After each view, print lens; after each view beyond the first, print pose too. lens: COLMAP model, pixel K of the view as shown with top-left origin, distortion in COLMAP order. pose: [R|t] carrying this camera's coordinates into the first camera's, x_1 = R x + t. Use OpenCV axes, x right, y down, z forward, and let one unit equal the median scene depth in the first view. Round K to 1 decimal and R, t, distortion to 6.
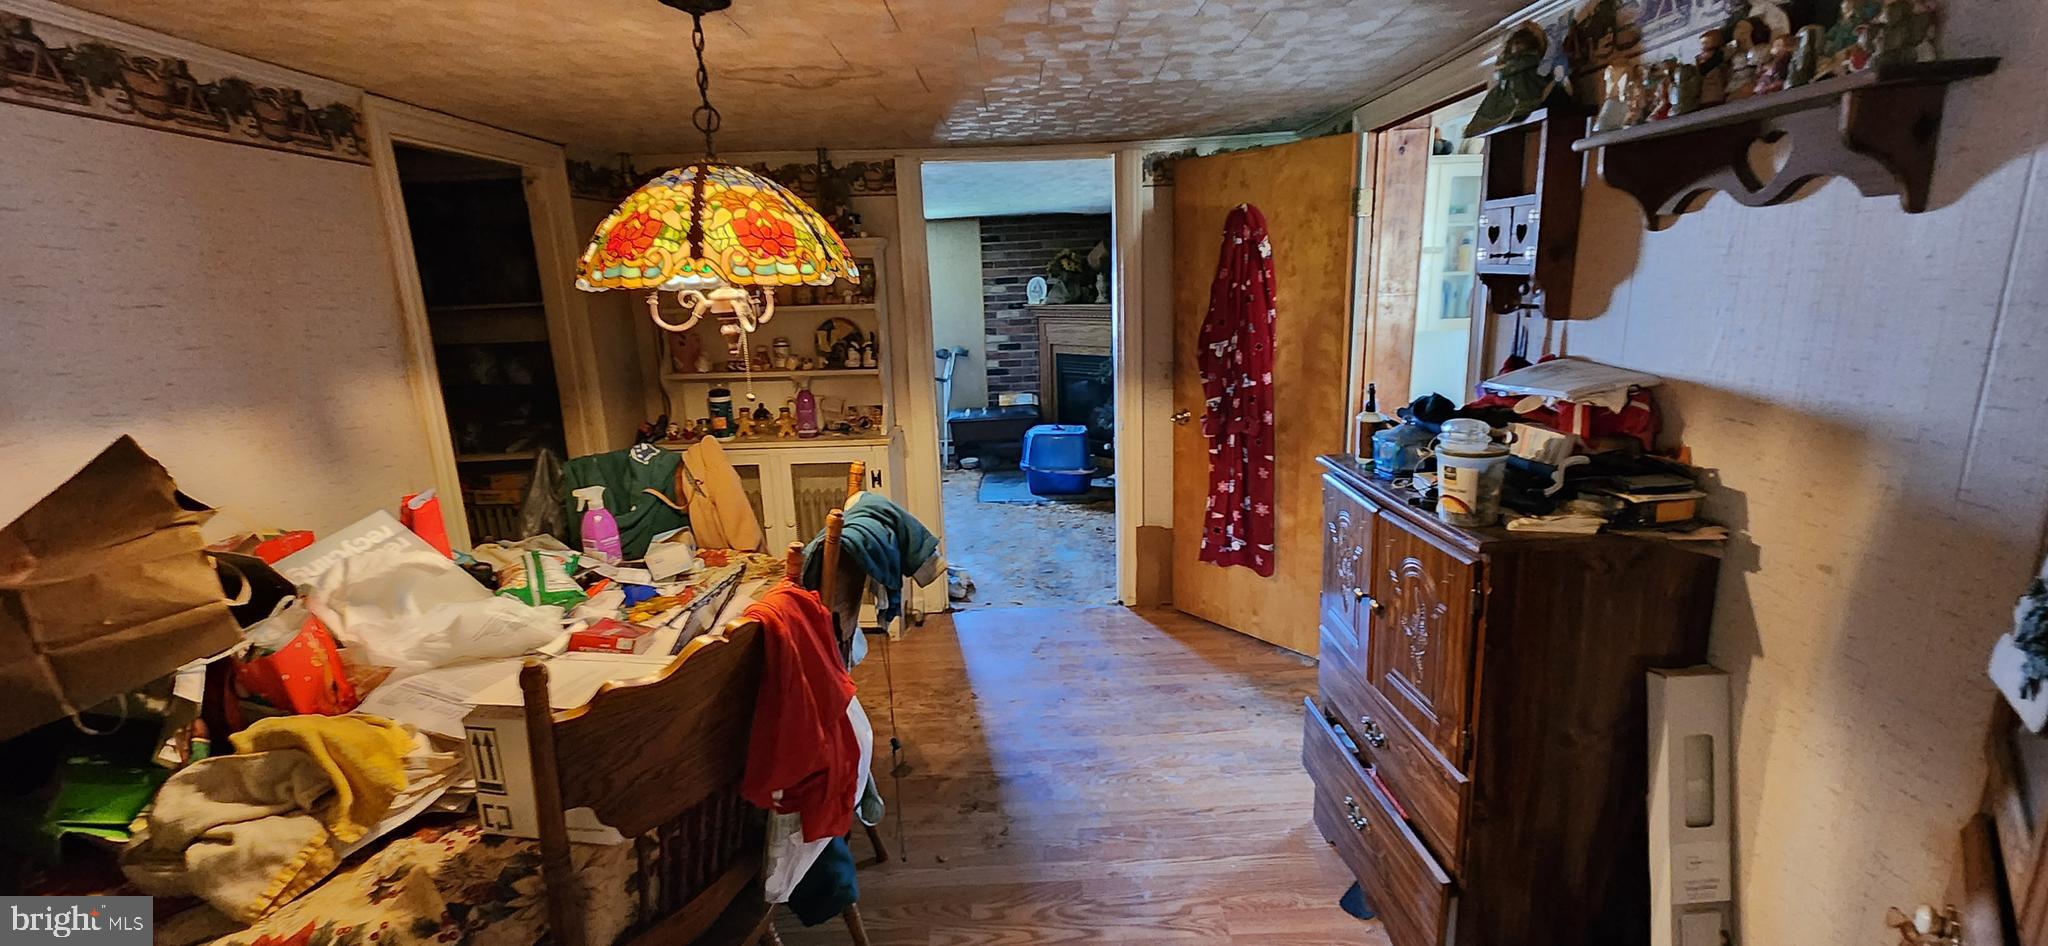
lens RADIAL K [[830.2, 0, 1029.5], [0, 830.2, 463.4], [0, 0, 1]] dist [0.000931, -0.000383]
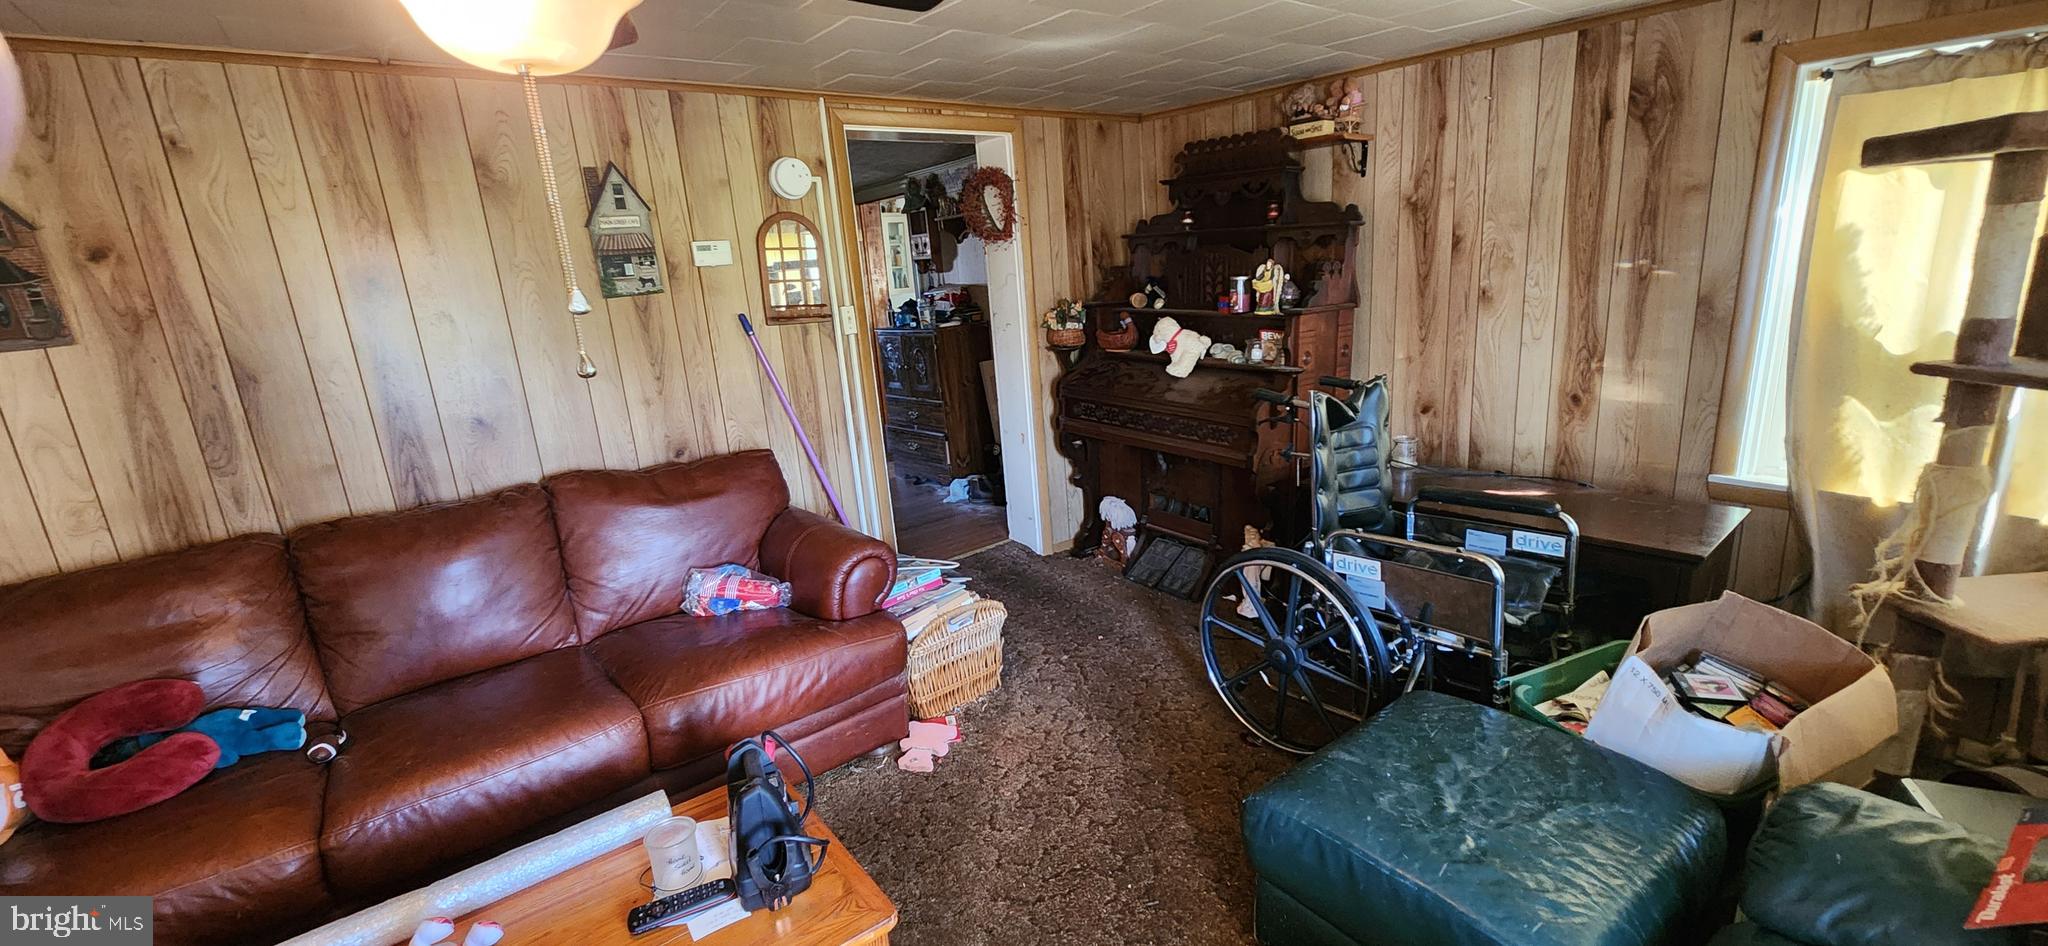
lens RADIAL K [[830.2, 0, 1030.1], [0, 830.2, 476.5], [0, 0, 1]] dist [0.000931, -0.000383]
pose [[0.787564, -0.169356, 0.592505, -1.087231], [0.179616, 0.982832, 0.042176, 0.512506], [-0.589476, 0.073207, 0.804462, -1.668211]]
